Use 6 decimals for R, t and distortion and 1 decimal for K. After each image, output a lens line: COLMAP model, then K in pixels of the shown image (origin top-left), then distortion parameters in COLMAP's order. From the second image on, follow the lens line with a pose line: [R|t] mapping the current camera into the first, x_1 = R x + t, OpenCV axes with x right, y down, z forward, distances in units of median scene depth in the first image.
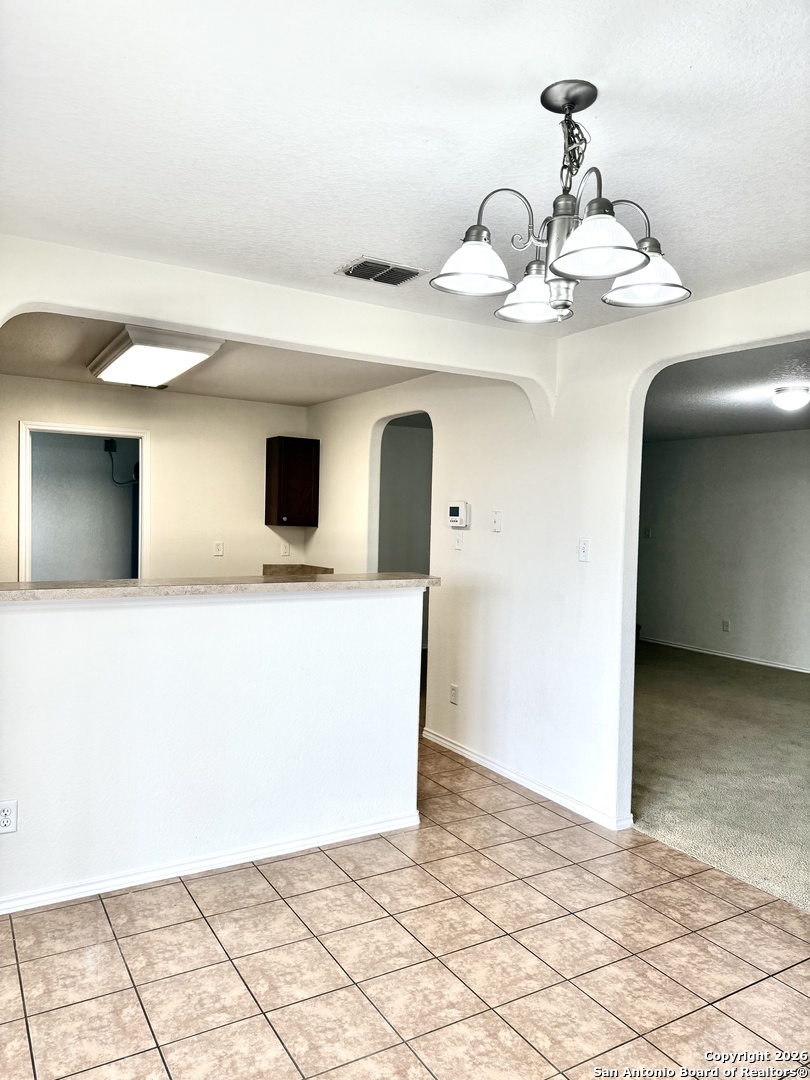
lens RADIAL K [[756.0, 0, 411.7], [0, 756.0, 545.8], [0, 0, 1]] dist [0.027910, -0.039069]
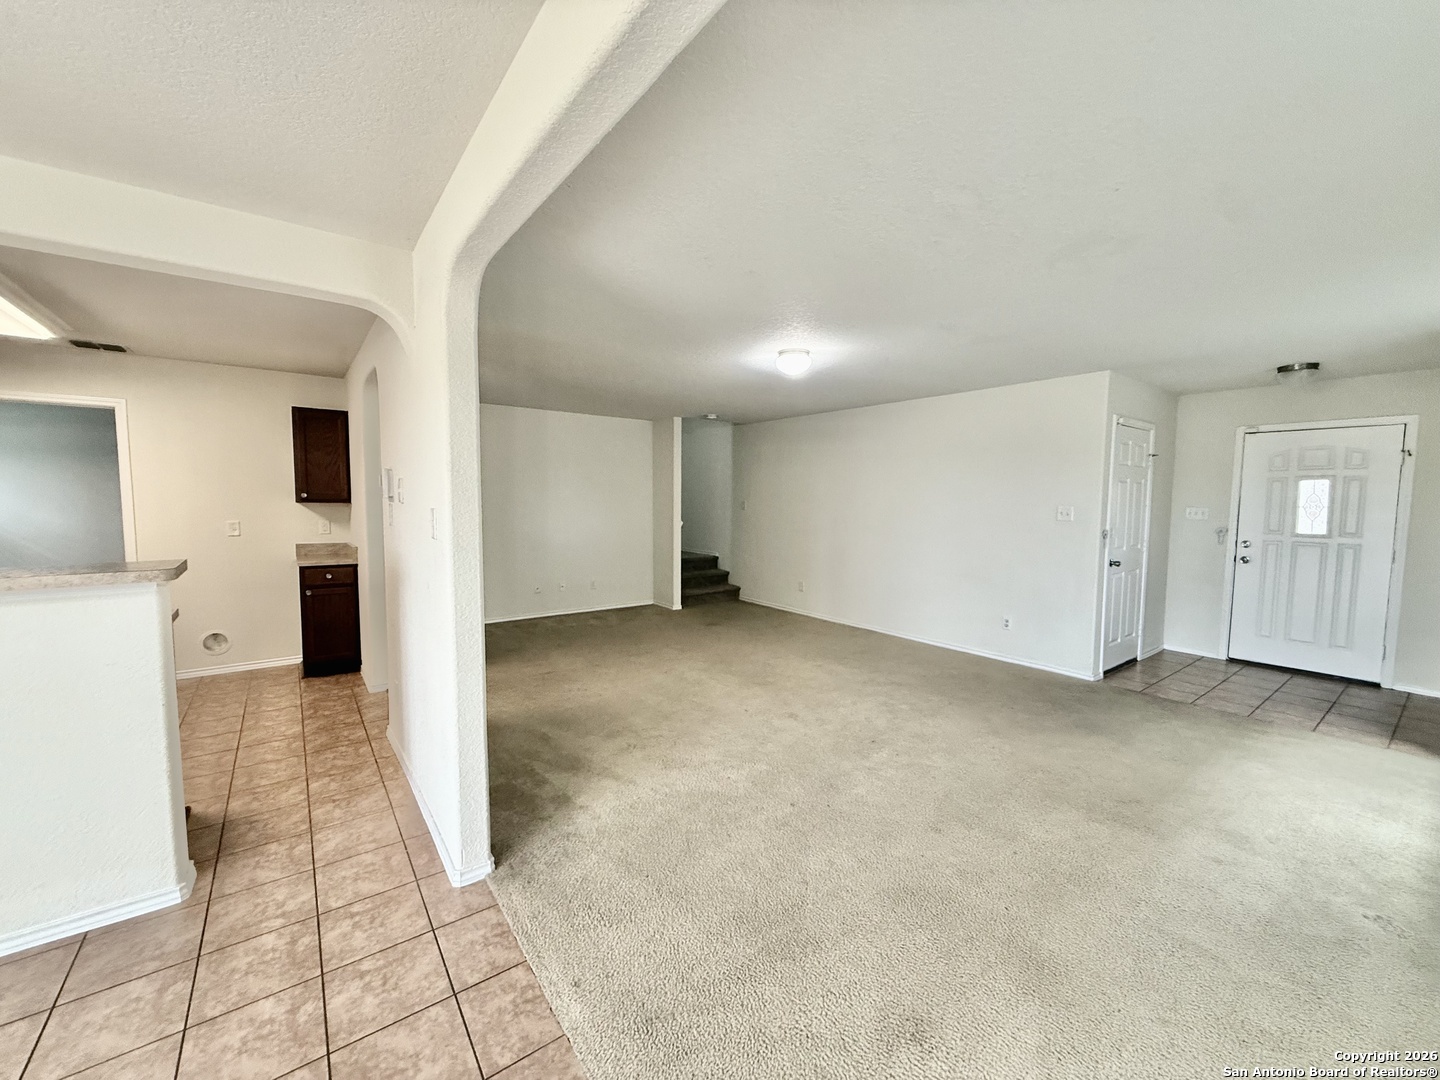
lens RADIAL K [[570.7, 0, 722.1], [0, 570.7, 540.7], [0, 0, 1]] dist [-0.002689, 0.001384]
pose [[0.994106, -0.024922, 0.105512, 0.567640], [0.020827, 0.998993, 0.039742, 0.006839], [-0.106397, -0.037311, 0.993623, 0.481204]]
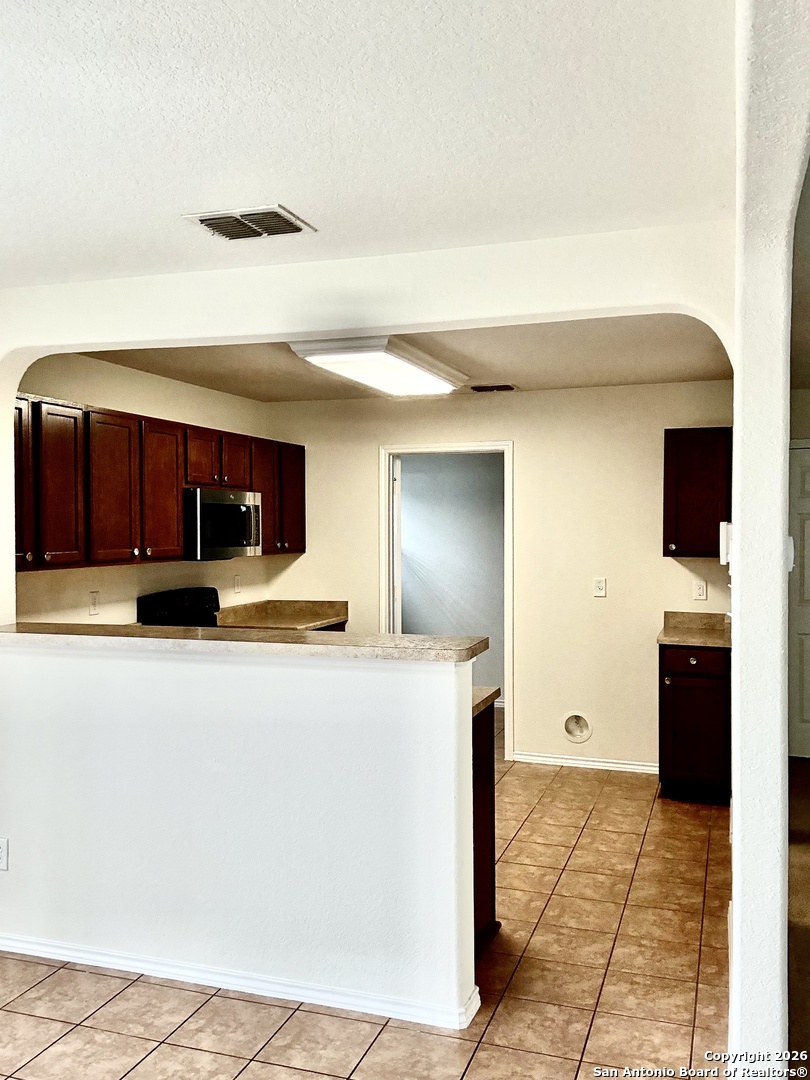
lens RADIAL K [[959.6, 0, 408.0], [0, 959.6, 540.7], [0, 0, 1]] dist [0.074576, -0.076266]
pose [[0.645695, -0.011008, -0.763516, 0.728966], [-0.012917, 0.999596, -0.025336, -0.033104], [0.763486, 0.026222, 0.645292, 0.494514]]
